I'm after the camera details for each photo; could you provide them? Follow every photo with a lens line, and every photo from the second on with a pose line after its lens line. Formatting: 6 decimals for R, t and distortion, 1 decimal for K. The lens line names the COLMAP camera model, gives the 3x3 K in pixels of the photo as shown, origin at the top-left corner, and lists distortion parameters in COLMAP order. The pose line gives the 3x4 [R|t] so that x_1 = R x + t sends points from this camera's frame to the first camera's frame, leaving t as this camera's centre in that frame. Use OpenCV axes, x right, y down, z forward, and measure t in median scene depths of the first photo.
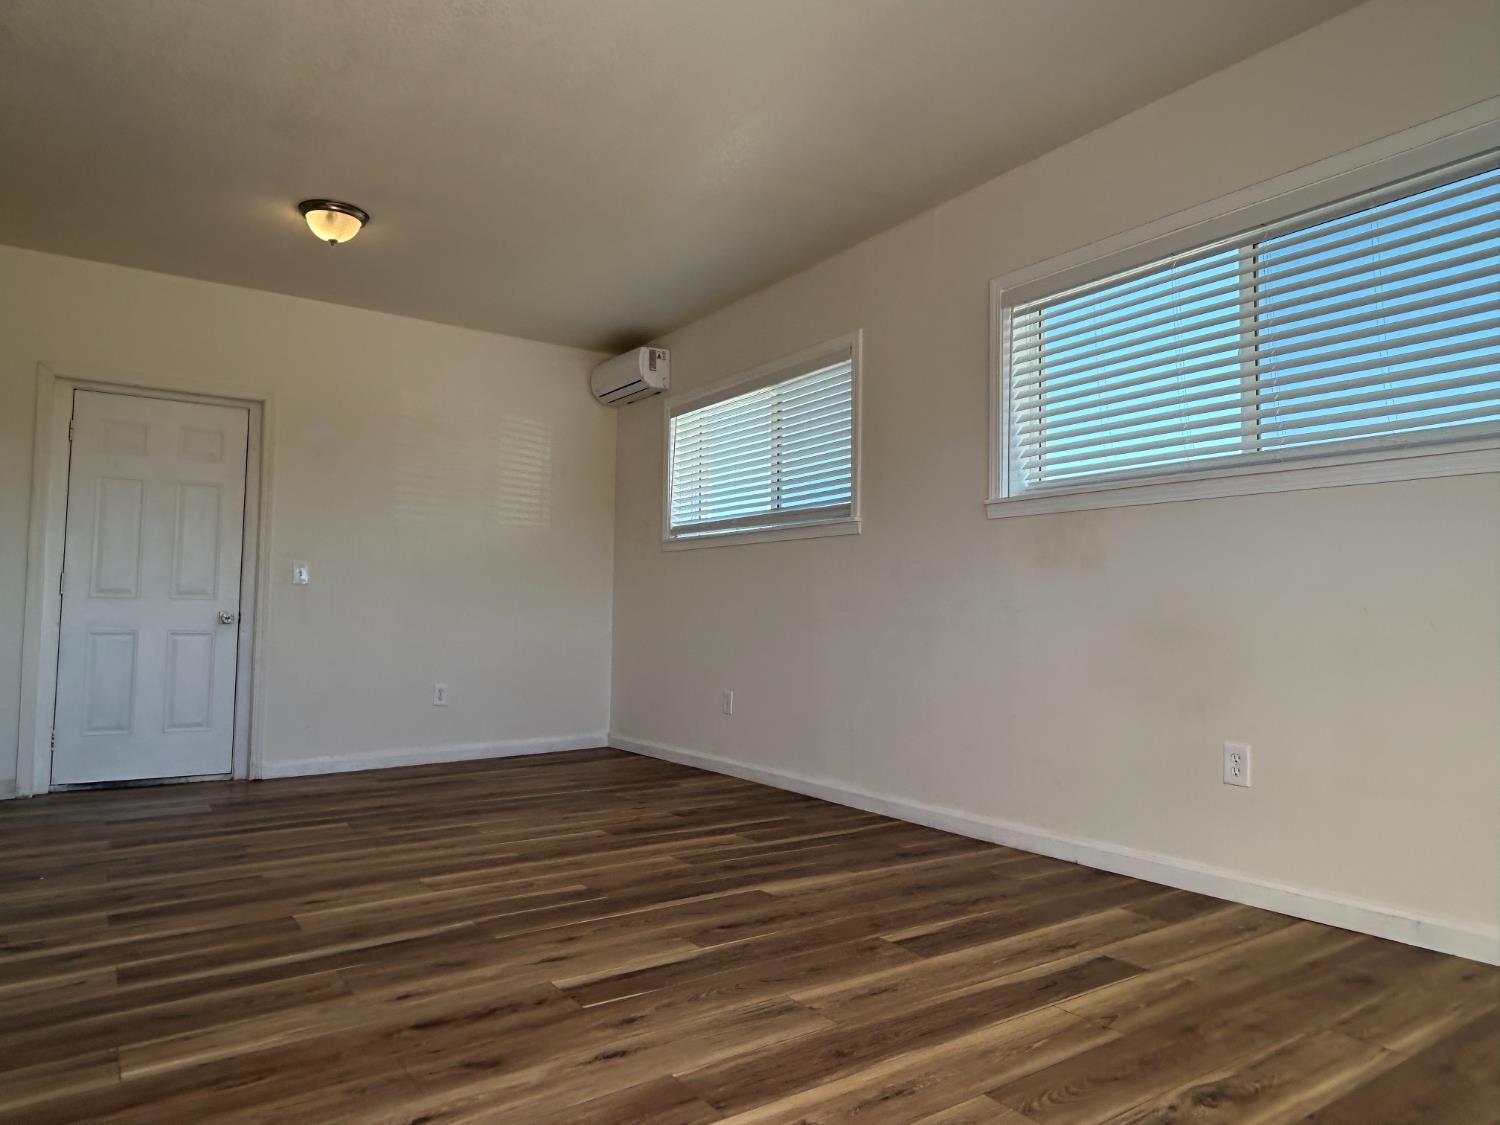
lens RADIAL K [[967.0, 0, 750.0], [0, 967.0, 562.5], [0, 0, 1]] dist [-0.004568, -0.002359]
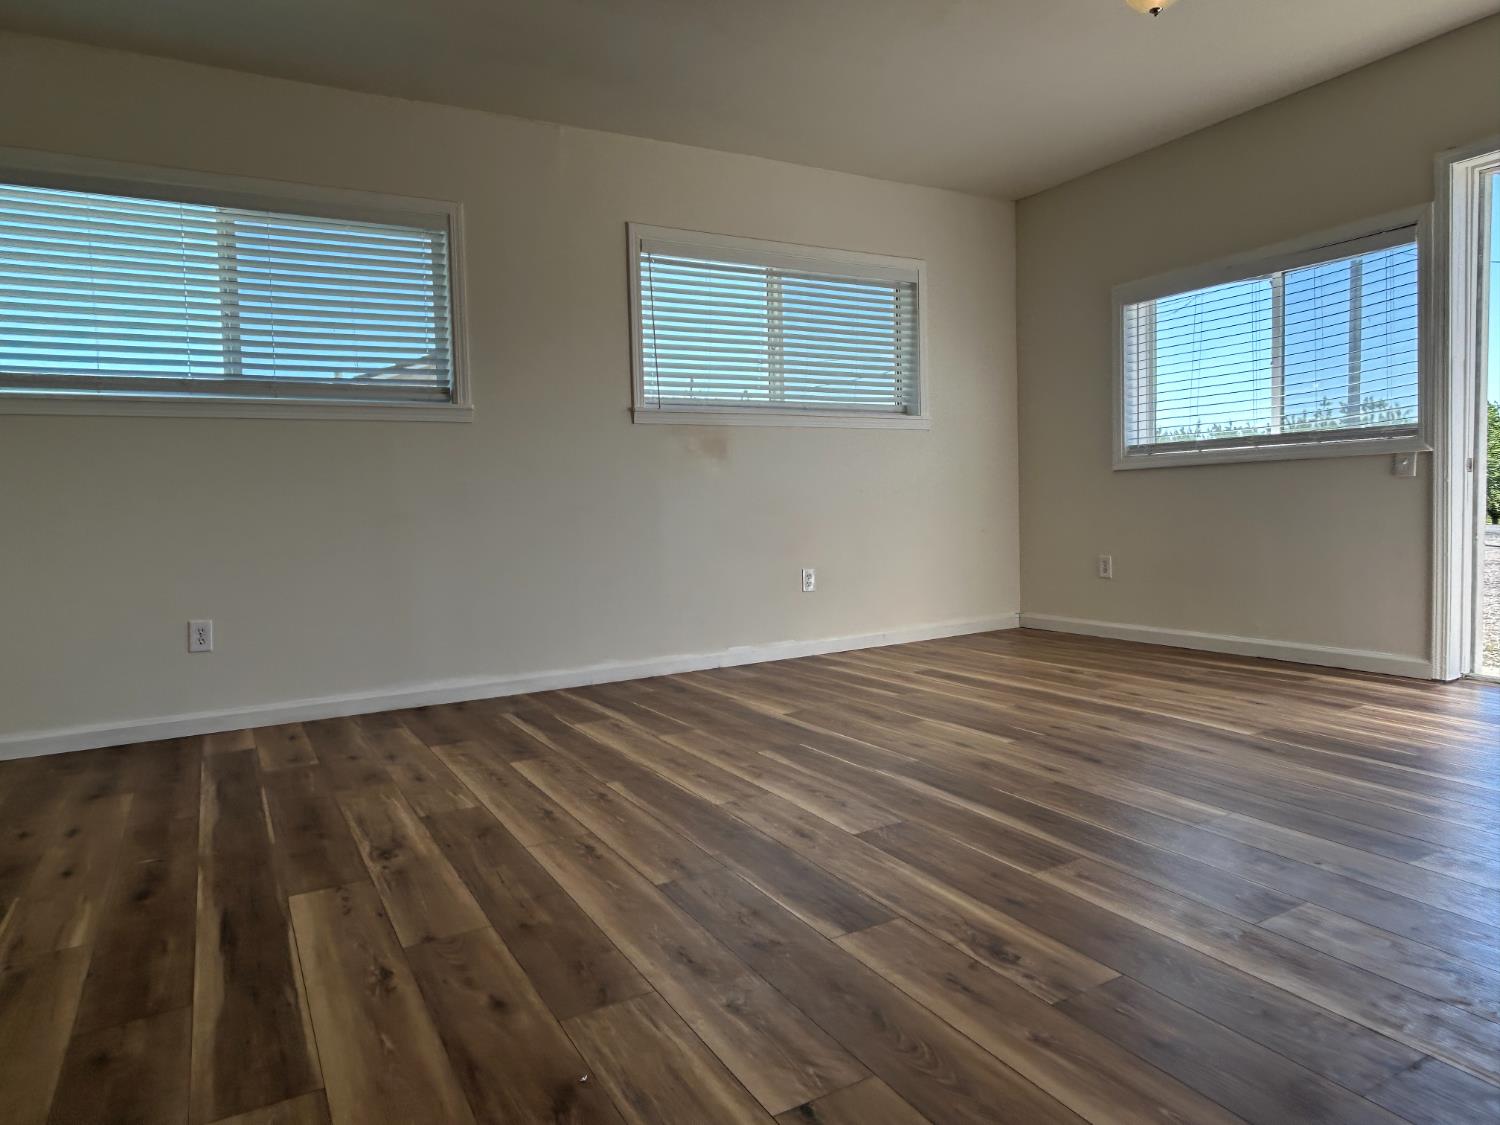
lens RADIAL K [[960.2, 0, 742.8], [0, 960.2, 558.1], [0, 0, 1]] dist [0.001104, 0.002665]
pose [[0.100114, -0.069302, 0.992560, -1.210819], [-0.026461, 0.997033, 0.072283, 0.041988], [-0.994624, -0.033501, 0.097983, 0.913386]]
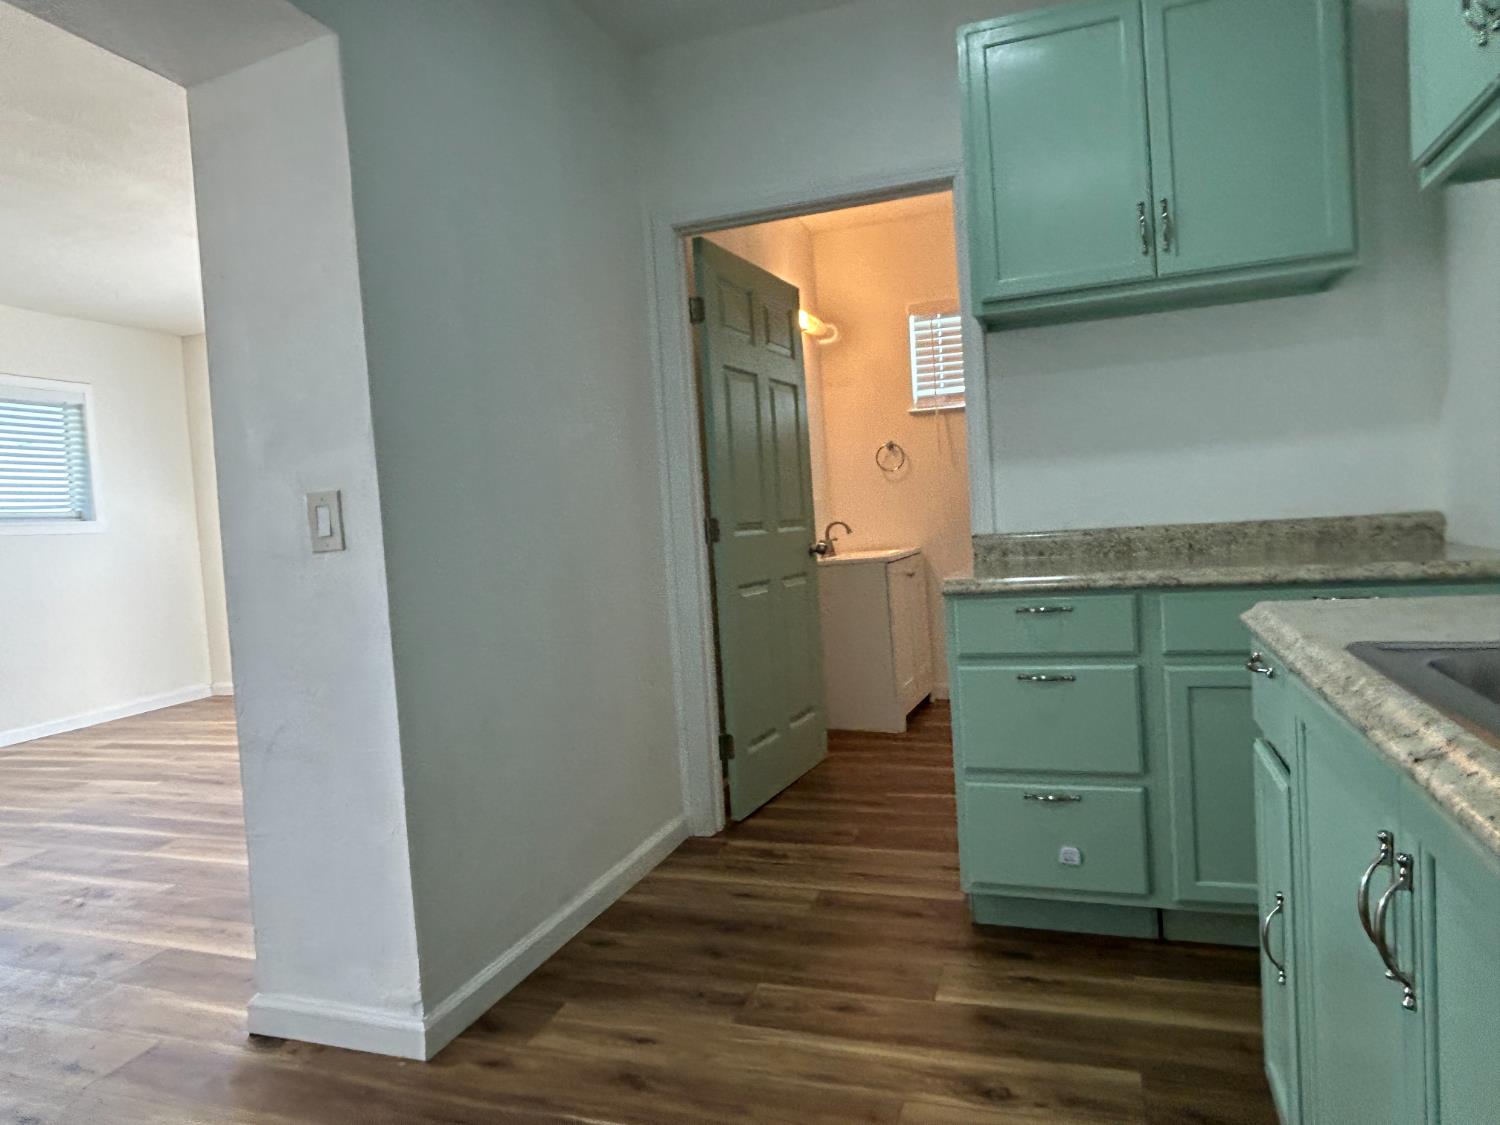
lens RADIAL K [[959.4, 0, 747.0], [0, 959.4, 558.5], [0, 0, 1]] dist [0.002805, -0.000400]
pose [[-0.584412, -0.003369, 0.811450, -1.841338], [0.016607, 0.999732, 0.016111, -0.036194], [-0.811287, 0.022891, -0.584200, 0.836334]]
